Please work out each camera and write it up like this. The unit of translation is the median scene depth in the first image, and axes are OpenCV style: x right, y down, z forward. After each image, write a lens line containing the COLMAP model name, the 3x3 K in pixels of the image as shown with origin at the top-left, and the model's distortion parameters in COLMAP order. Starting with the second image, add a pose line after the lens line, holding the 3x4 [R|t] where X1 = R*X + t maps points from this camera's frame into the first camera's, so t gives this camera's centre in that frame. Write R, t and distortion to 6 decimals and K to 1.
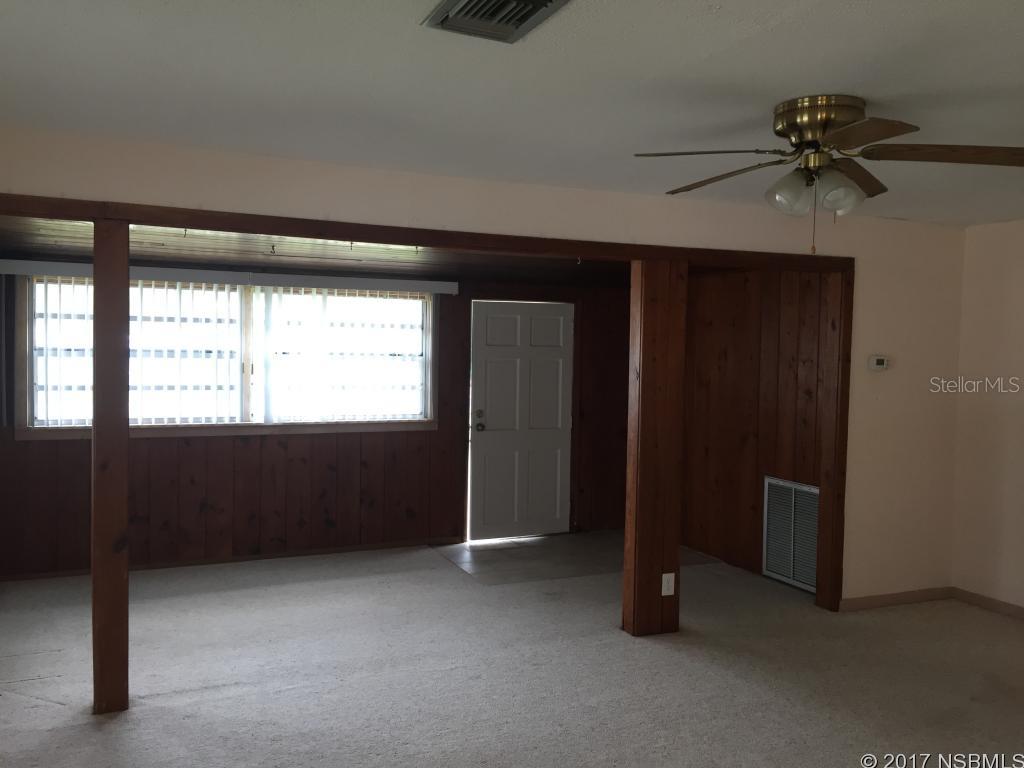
lens RADIAL K [[861.5, 0, 542.4], [0, 861.5, 381.8], [0, 0, 1]] dist [0.053933, -0.064845]
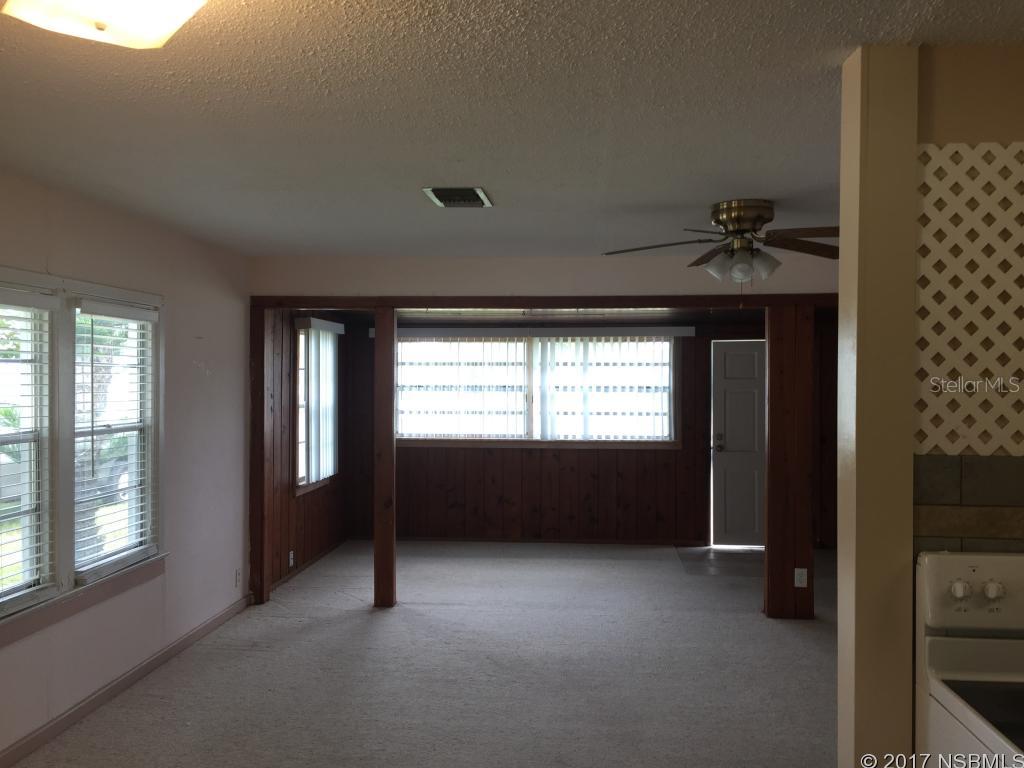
lens RADIAL K [[861.5, 0, 542.4], [0, 861.5, 381.8], [0, 0, 1]] dist [0.053933, -0.064845]
pose [[0.880838, -0.014376, -0.473200, 0.313984], [-0.005607, 0.999152, -0.040791, 0.013380], [0.473385, 0.038583, 0.880010, -0.173600]]
